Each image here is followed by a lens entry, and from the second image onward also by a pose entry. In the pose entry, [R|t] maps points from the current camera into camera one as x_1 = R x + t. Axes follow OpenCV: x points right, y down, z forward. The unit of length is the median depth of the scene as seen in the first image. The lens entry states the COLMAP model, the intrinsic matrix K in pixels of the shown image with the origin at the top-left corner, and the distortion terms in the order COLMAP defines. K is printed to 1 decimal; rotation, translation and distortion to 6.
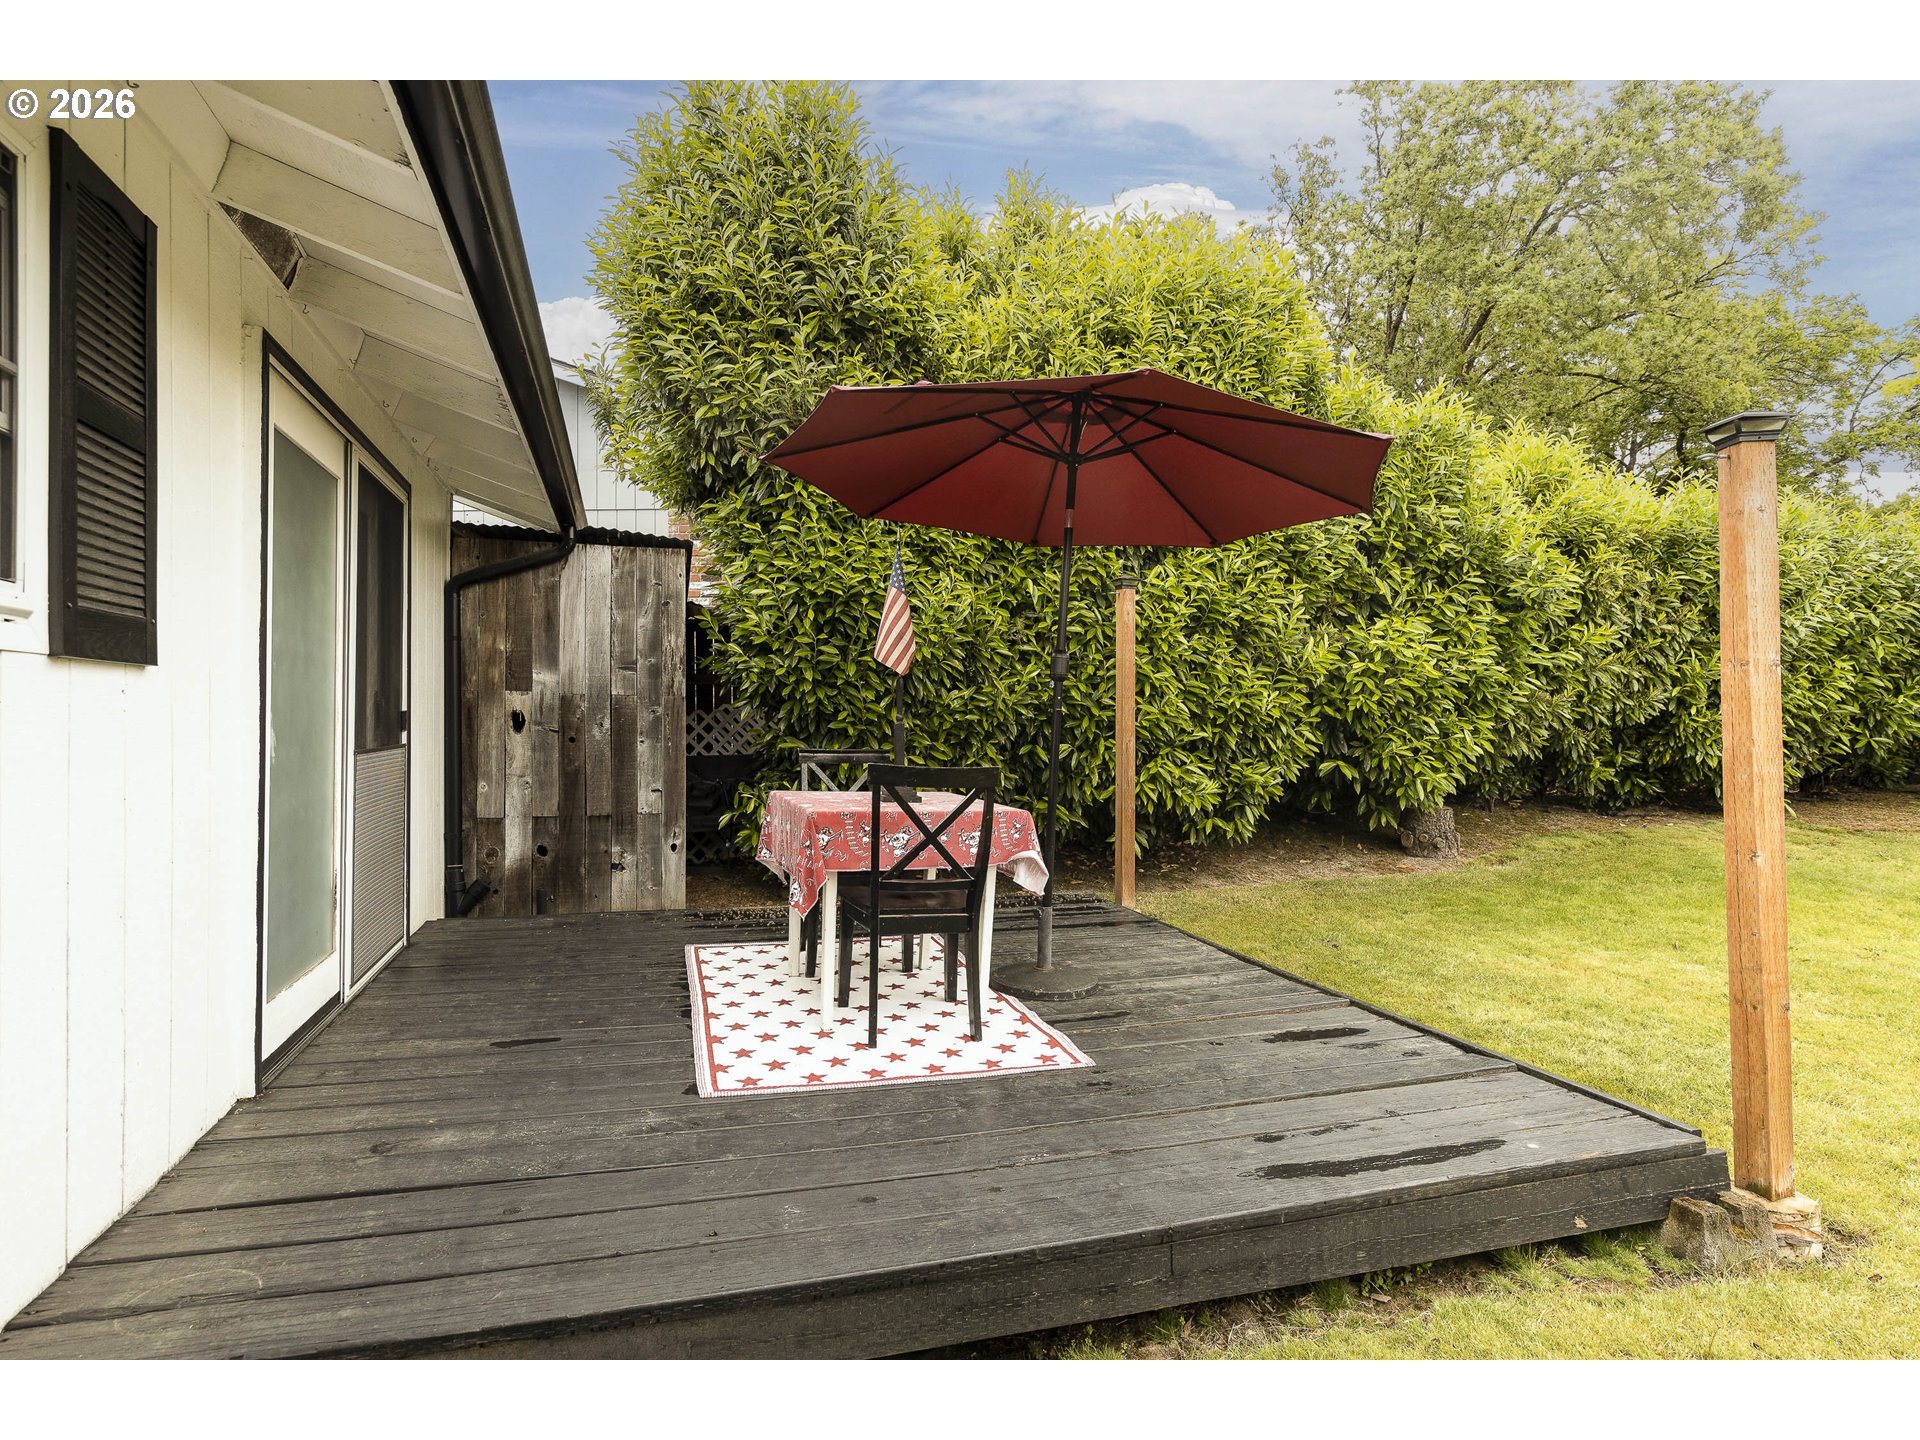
lens RADIAL K [[953.5, 0, 959.9], [0, 953.5, 713.5], [0, 0, 1]] dist [0.001828, 0.000445]
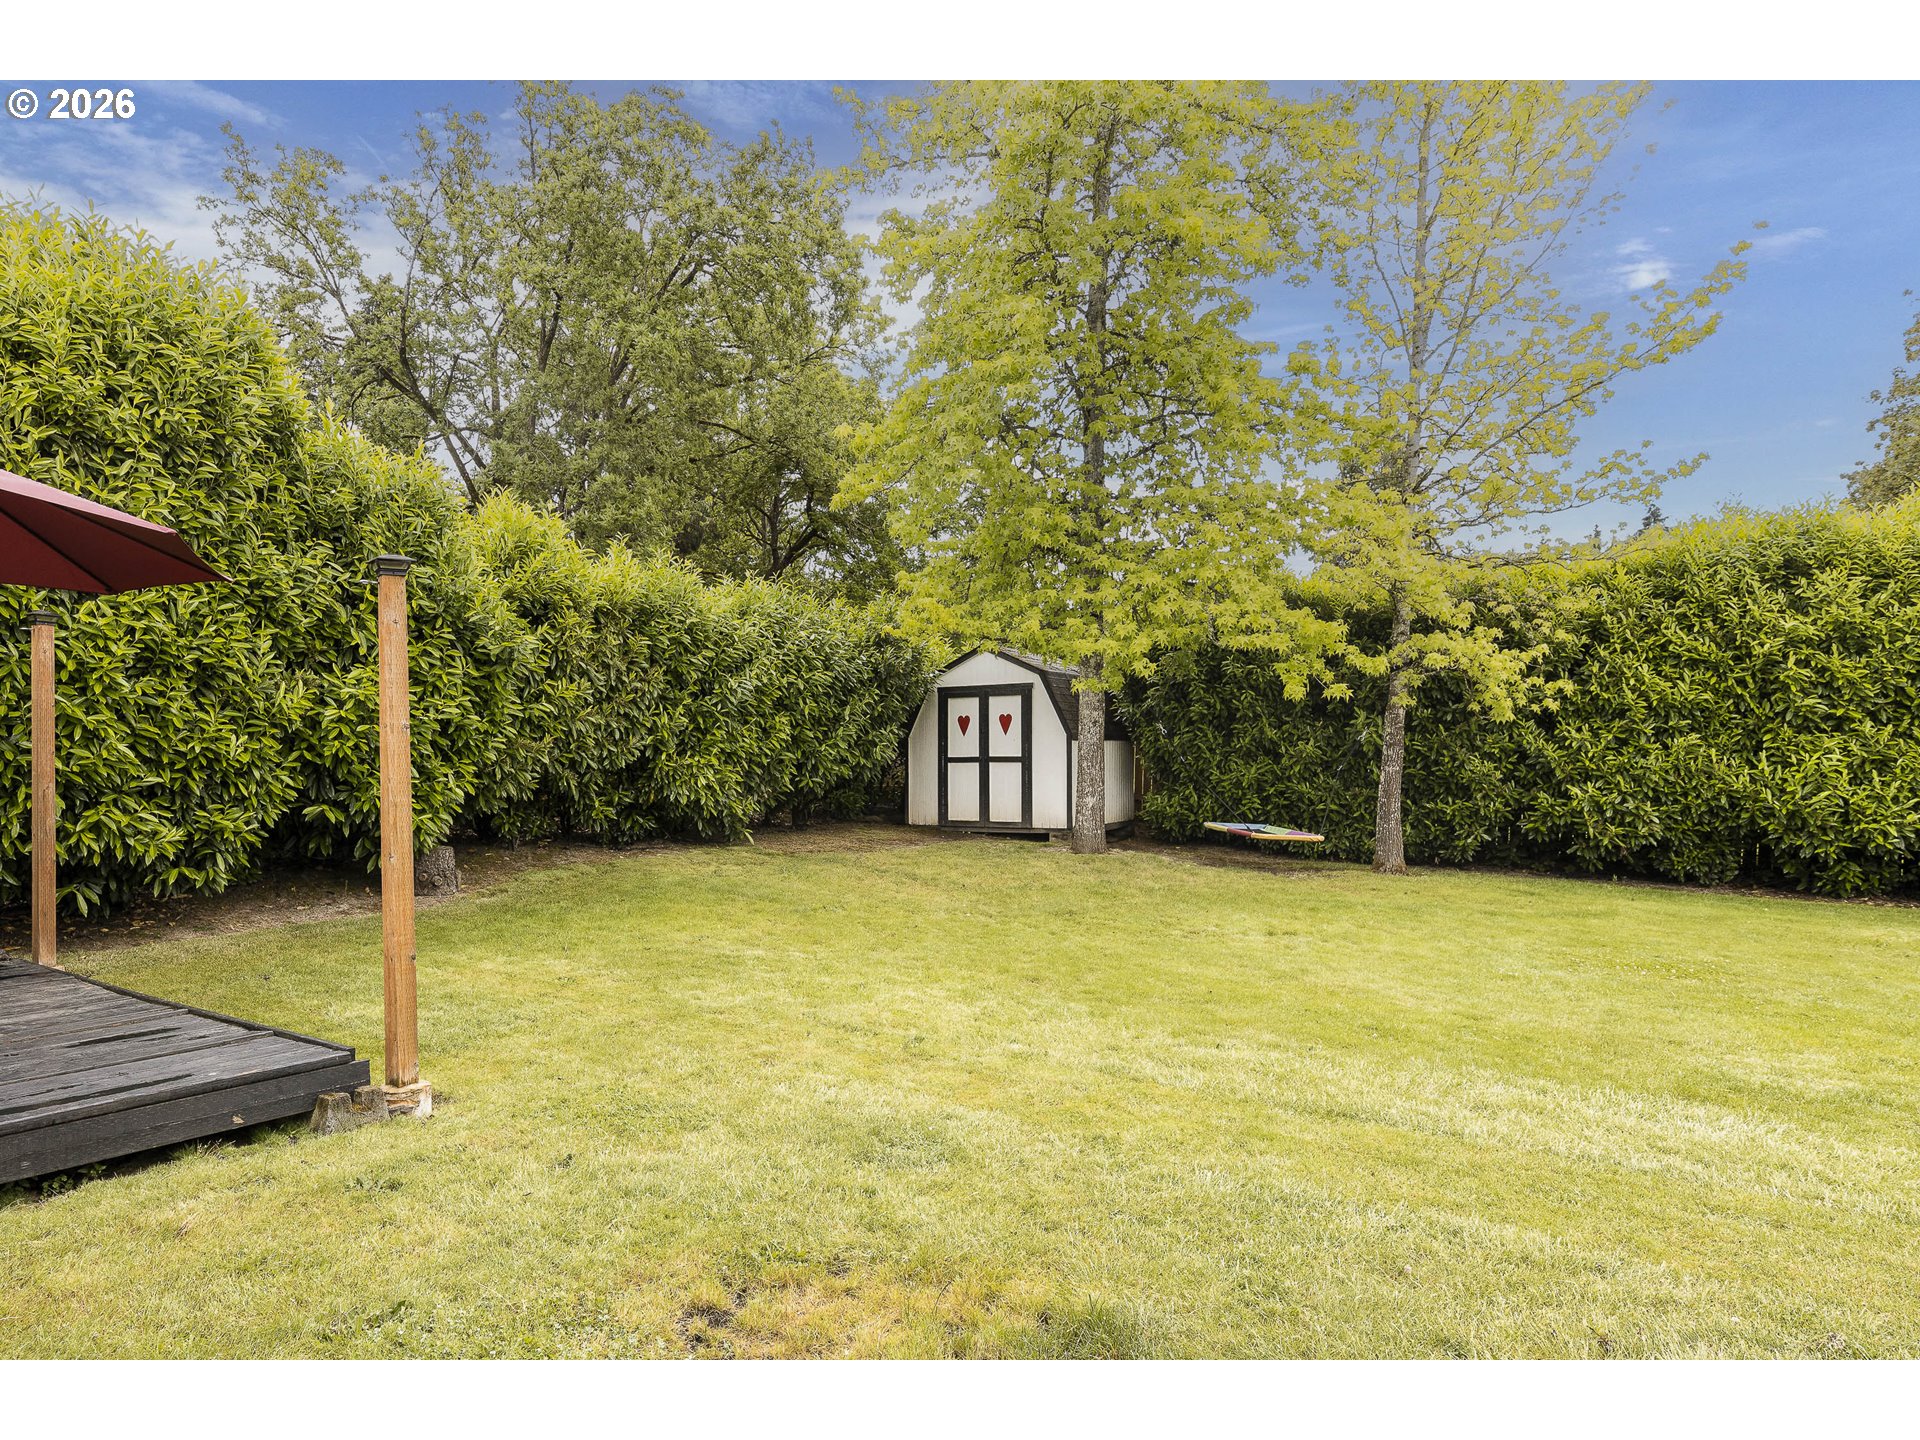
lens RADIAL K [[1238.1, 0, 959.5], [0, 1238.1, 780.9], [0, 0, 1]] dist [-0.000811, 0.002956]
pose [[0.826694, -0.009348, 0.562573, 0.219794], [-0.001328, 0.999827, 0.018565, -0.001489], [-0.562650, -0.016095, 0.826539, -0.480940]]
